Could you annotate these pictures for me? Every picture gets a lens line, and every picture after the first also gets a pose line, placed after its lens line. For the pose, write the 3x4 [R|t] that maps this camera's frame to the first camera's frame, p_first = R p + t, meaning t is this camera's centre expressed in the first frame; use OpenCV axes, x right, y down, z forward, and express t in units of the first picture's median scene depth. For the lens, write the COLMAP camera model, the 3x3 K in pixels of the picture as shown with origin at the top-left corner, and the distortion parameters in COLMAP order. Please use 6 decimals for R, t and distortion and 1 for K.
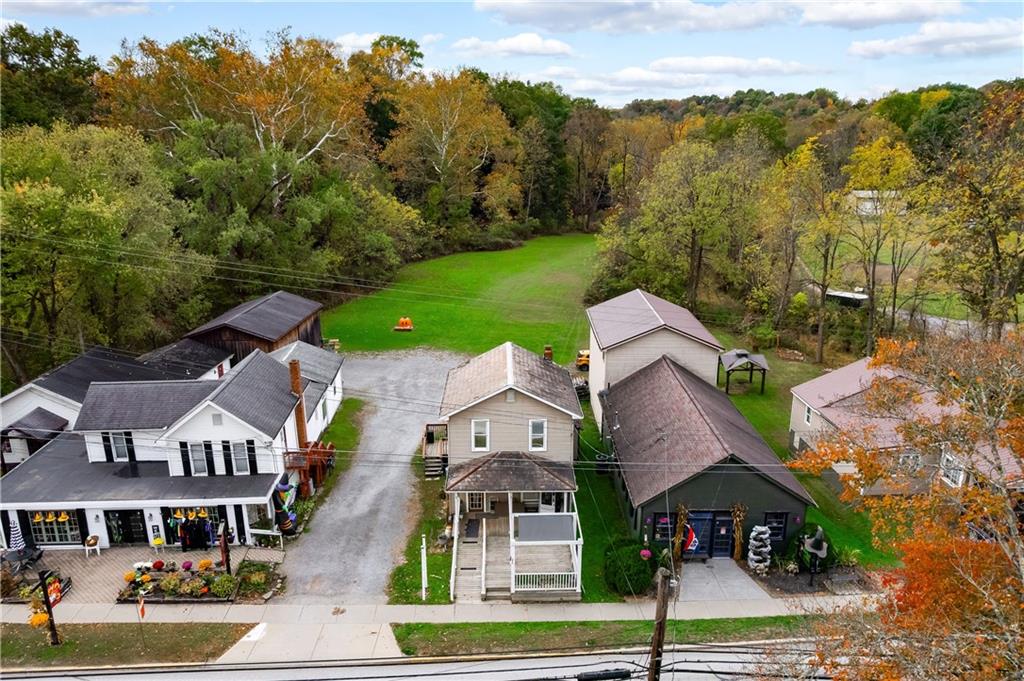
lens RADIAL K [[741.7, 0, 508.1], [0, 741.7, 360.3], [0, 0, 1]] dist [-0.089115, 0.097106]
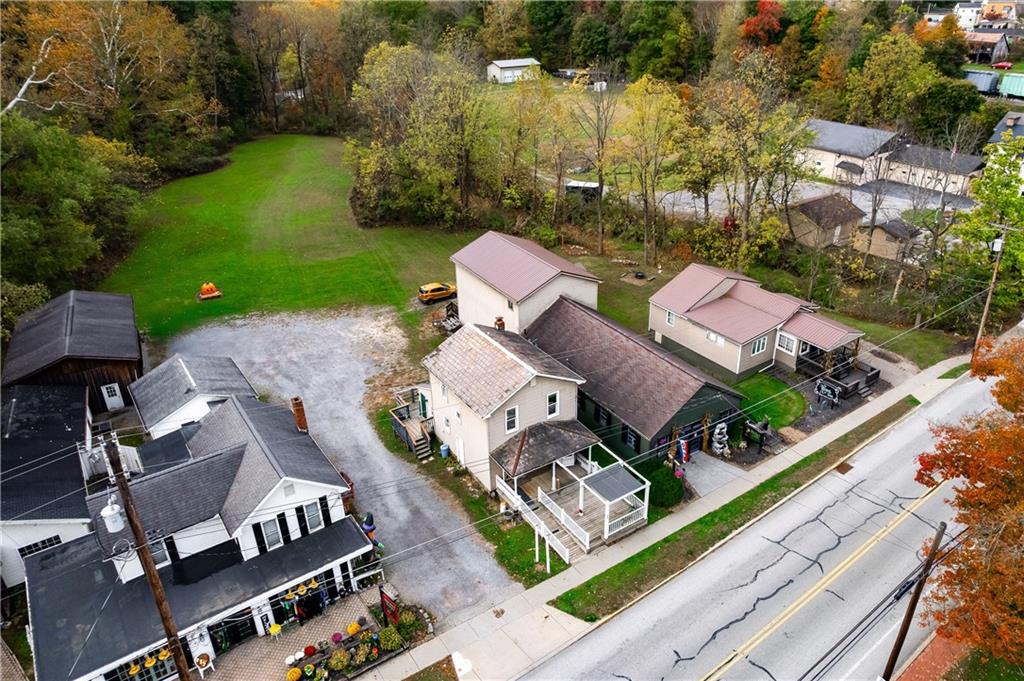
lens RADIAL K [[710.6, 0, 544.5], [0, 710.6, 325.5], [0, 0, 1]] dist [-0.089344, 0.085798]
pose [[0.836171, -0.242575, 0.491910, -0.511085], [0.160665, 0.965867, 0.203193, -0.260759], [-0.524409, -0.090872, 0.846604, 0.055801]]
